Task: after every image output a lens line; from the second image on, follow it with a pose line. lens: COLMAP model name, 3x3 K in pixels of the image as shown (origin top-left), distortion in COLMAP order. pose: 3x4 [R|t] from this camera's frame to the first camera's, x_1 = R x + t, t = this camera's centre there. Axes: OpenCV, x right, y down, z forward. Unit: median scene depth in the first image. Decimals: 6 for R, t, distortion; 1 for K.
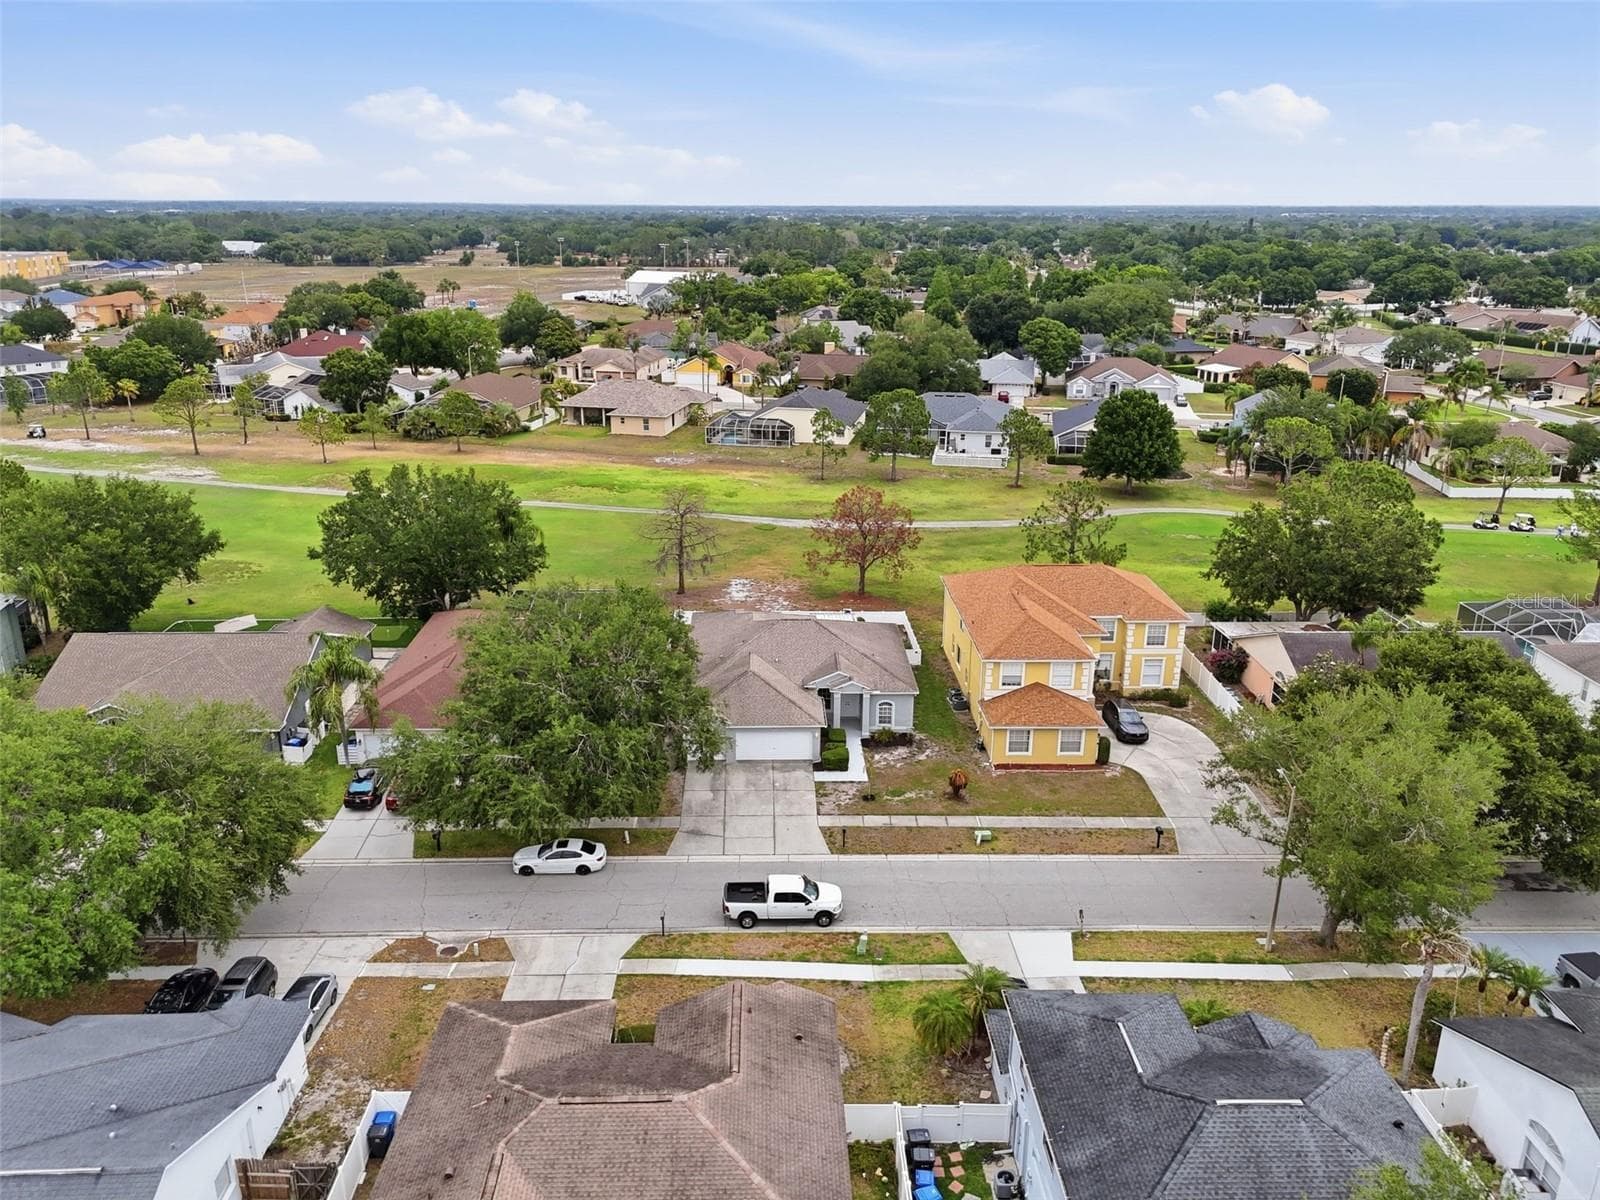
lens RADIAL K [[1179.5, 0, 800.0], [0, 1179.5, 600.0], [0, 0, 1]] dist [0.082718, -0.085472]
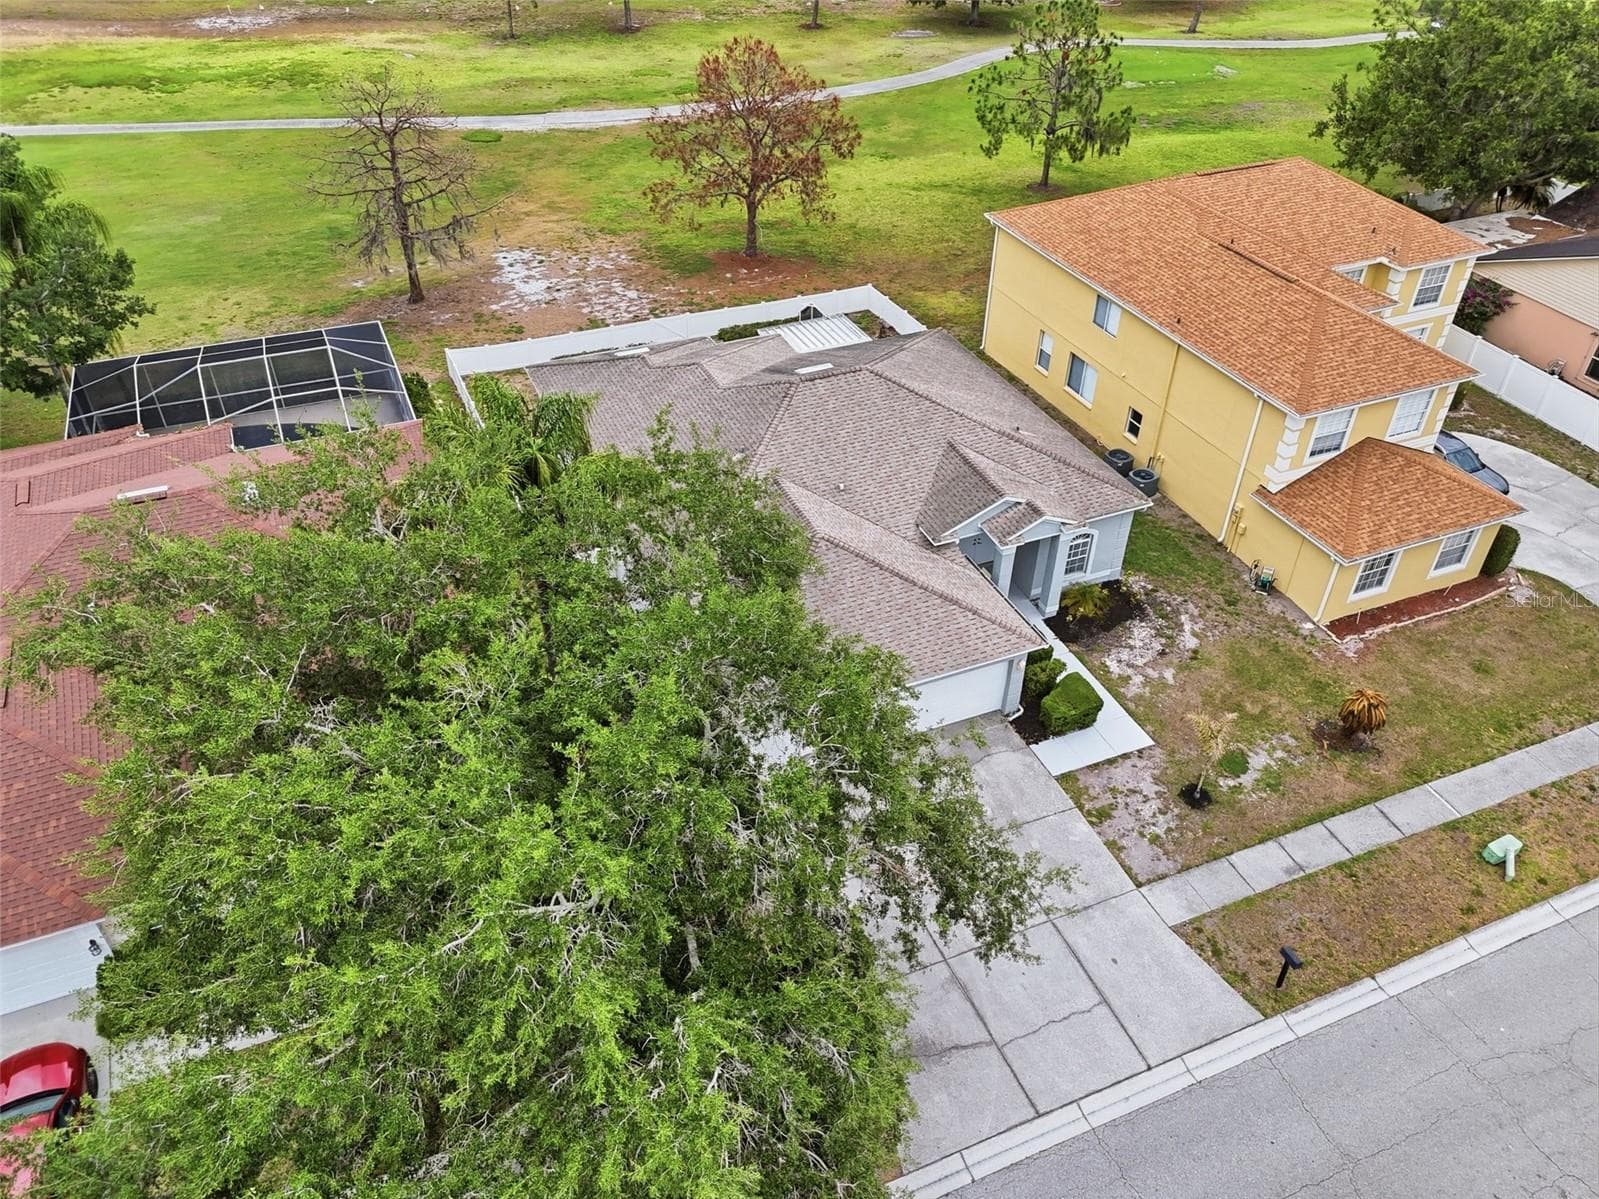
lens RADIAL K [[1178.8, 0, 799.5], [0, 1178.8, 599.5], [0, 0, 1]] dist [0.082718, -0.085472]
pose [[0.929615, -0.221770, 0.294336, -0.175437], [0.110113, 0.929335, 0.352438, -0.067147], [-0.351697, -0.295221, 0.888343, 0.611118]]
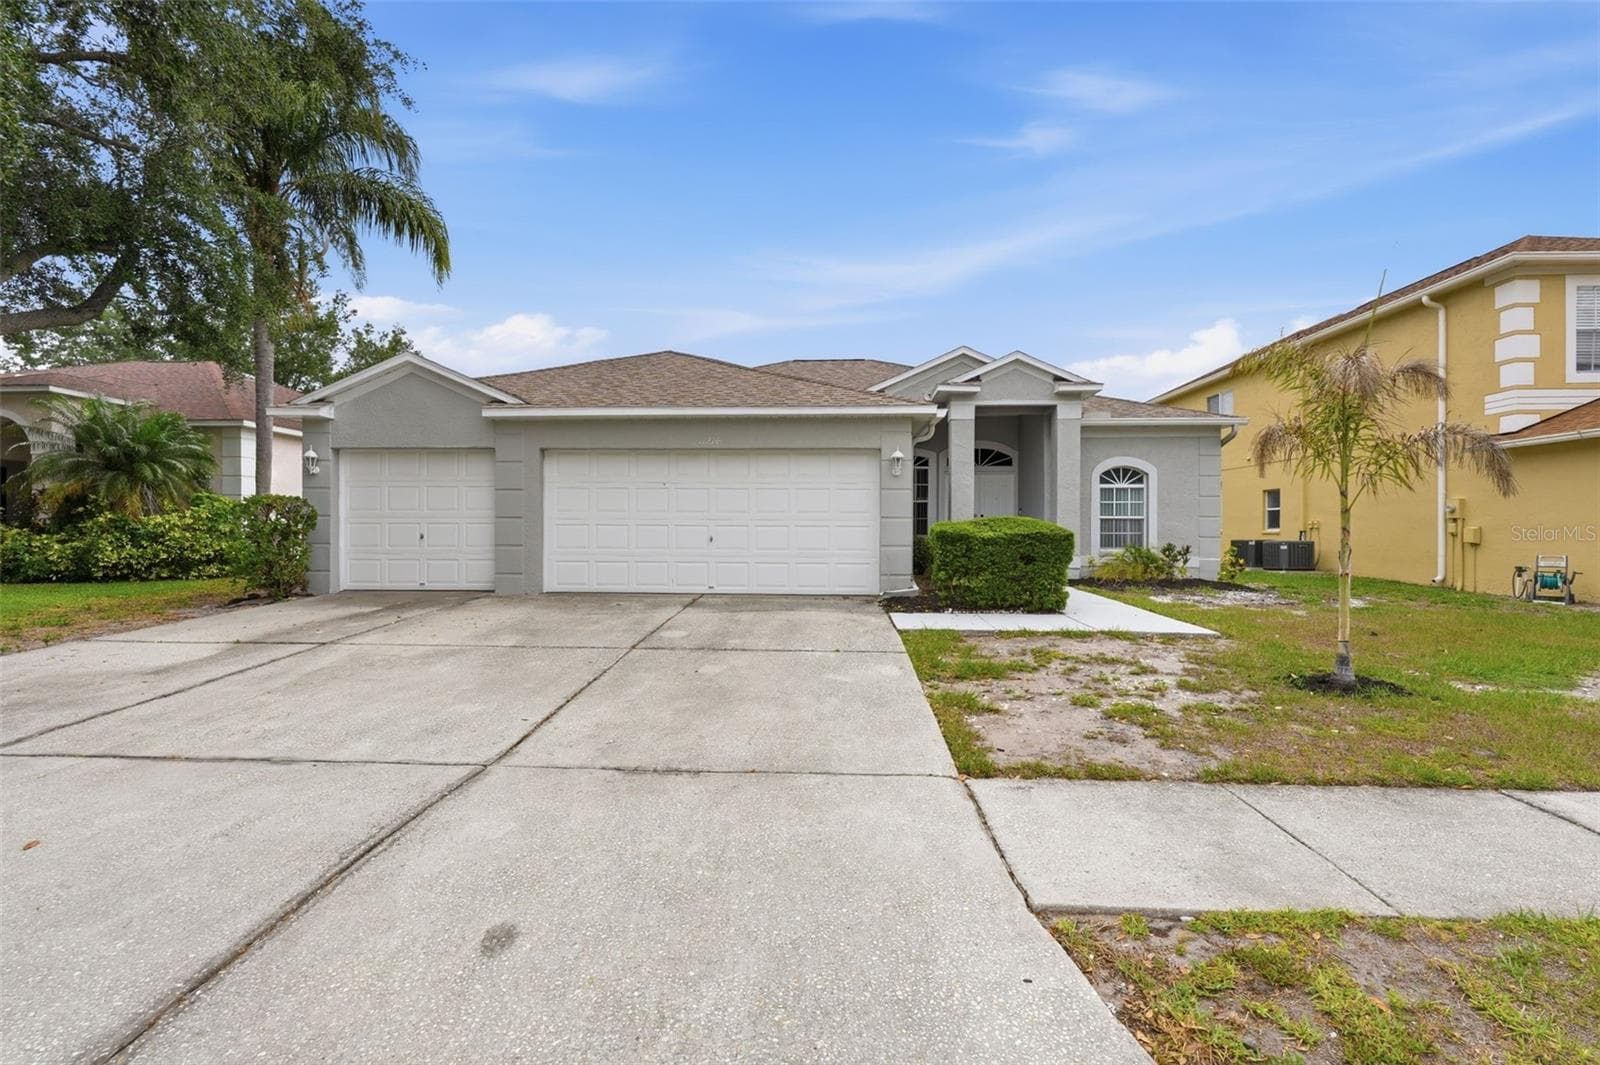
lens RADIAL K [[711.8, 0, 800.0], [0, 711.8, 532.5], [0, 0, 1]] dist [0.001253, 0.000290]
pose [[0.997021, -0.008191, -0.076698, 0.005727], [-0.016722, 0.947745, -0.318590, 0.159783], [0.075300, 0.318924, 0.944784, 0.827803]]
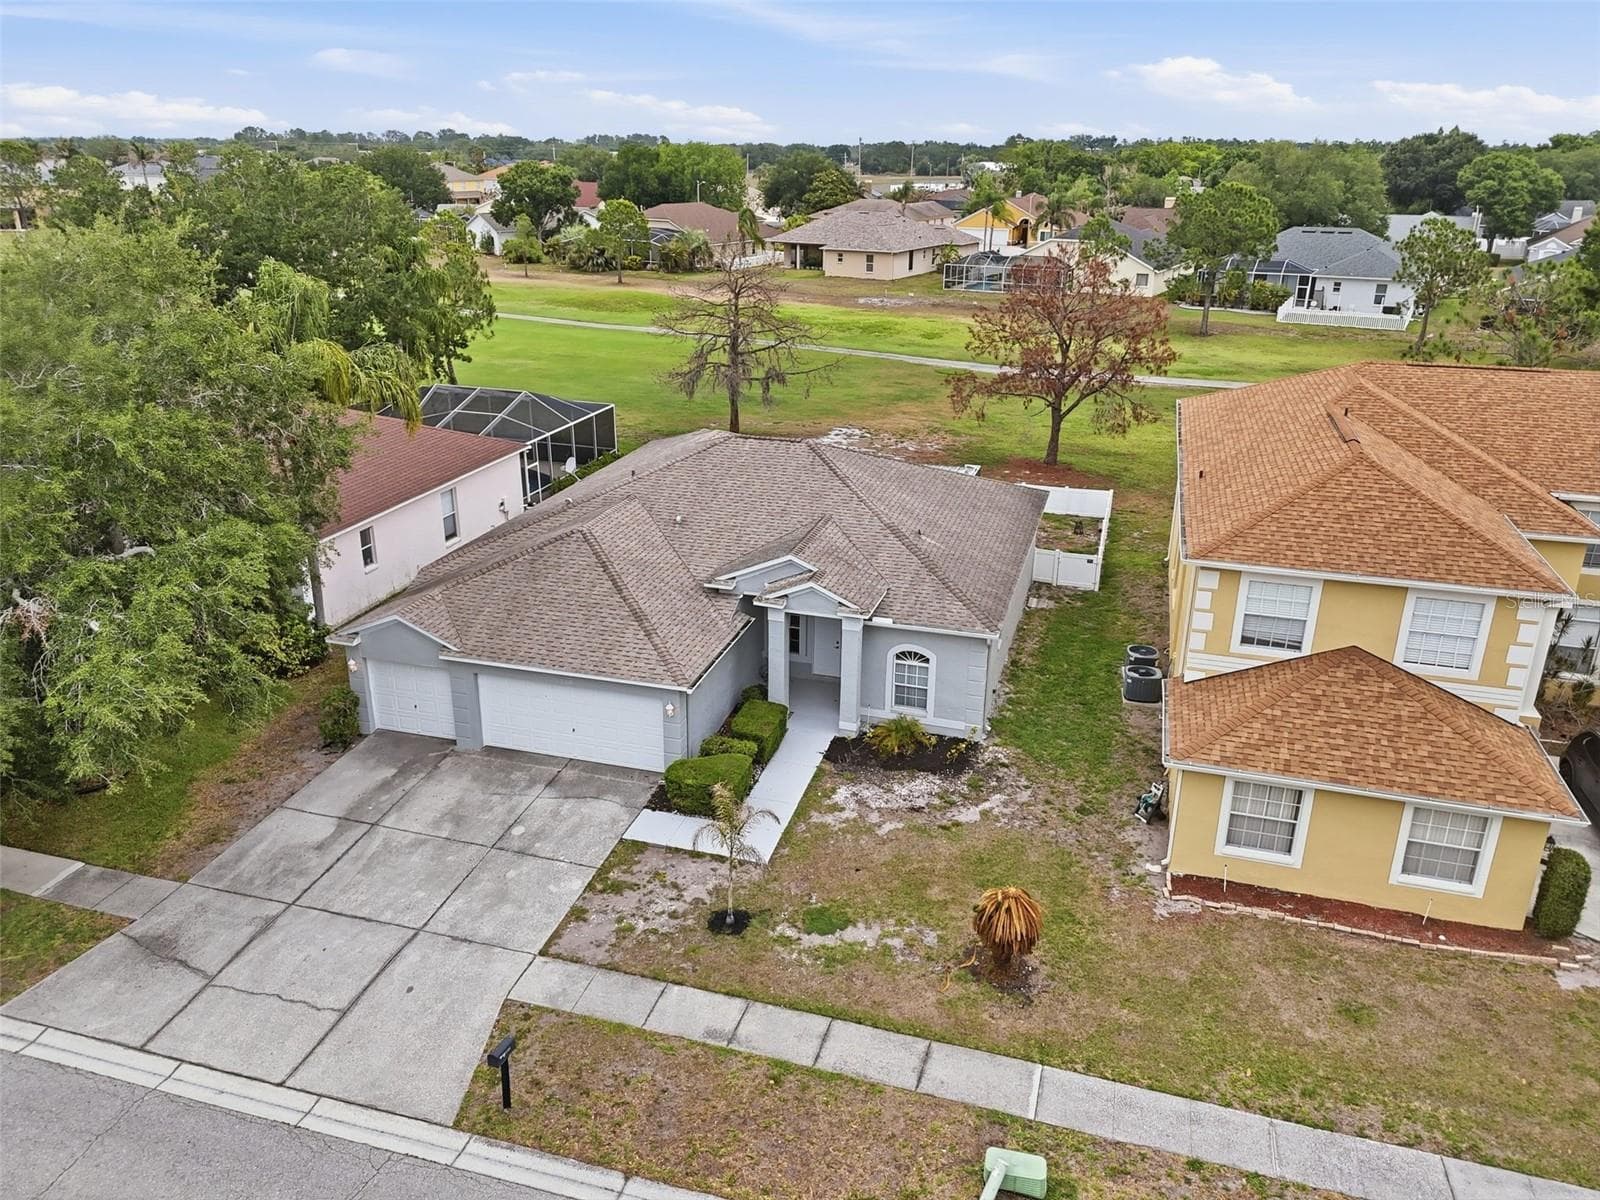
lens RADIAL K [[1179.5, 0, 800.0], [0, 1179.5, 600.0], [0, 0, 1]] dist [0.082718, -0.085472]
pose [[0.950503, 0.113496, -0.289246, 0.145668], [-0.102341, 0.993312, 0.053454, 0.053580], [0.293378, -0.021207, 0.955761, 0.625263]]
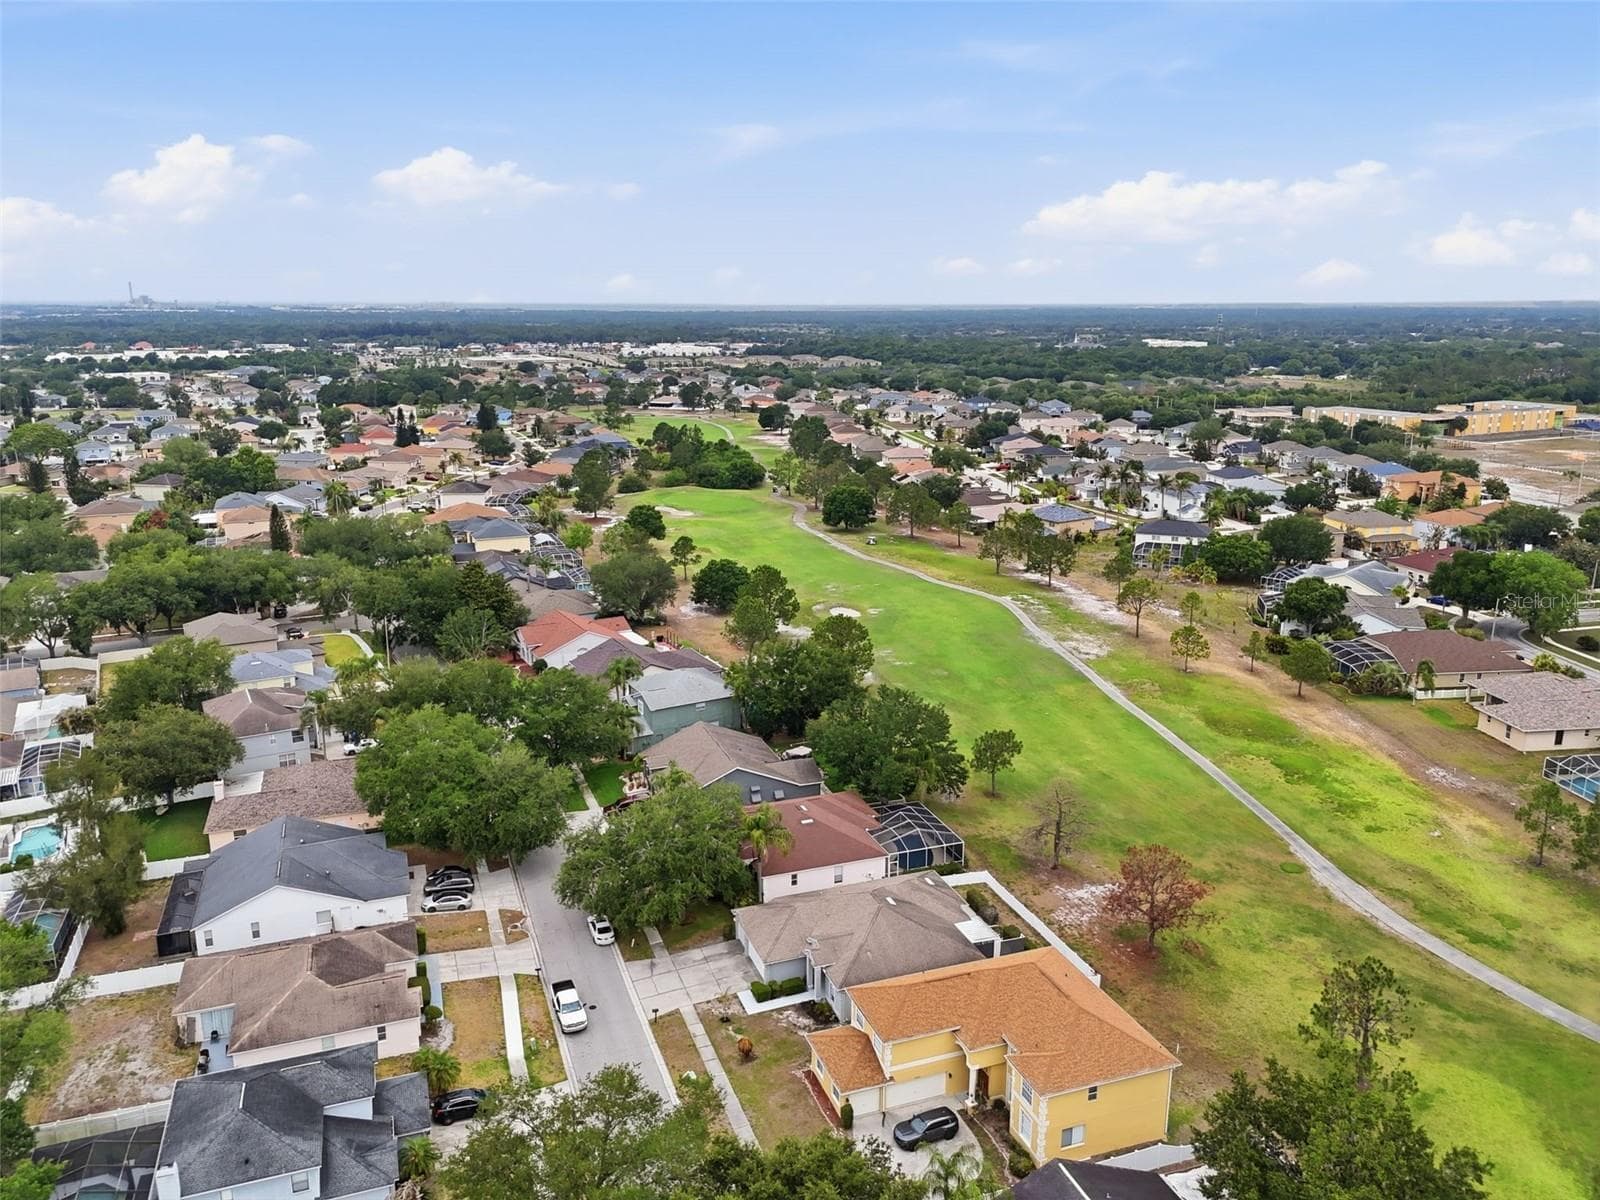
lens RADIAL K [[1179.5, 0, 800.0], [0, 1179.5, 600.0], [0, 0, 1]] dist [0.082718, -0.085472]
pose [[0.313761, 0.230126, -0.921193, 1.108473], [-0.302902, 0.943753, 0.132593, -0.444450], [0.899891, 0.237429, 0.365818, 0.418339]]
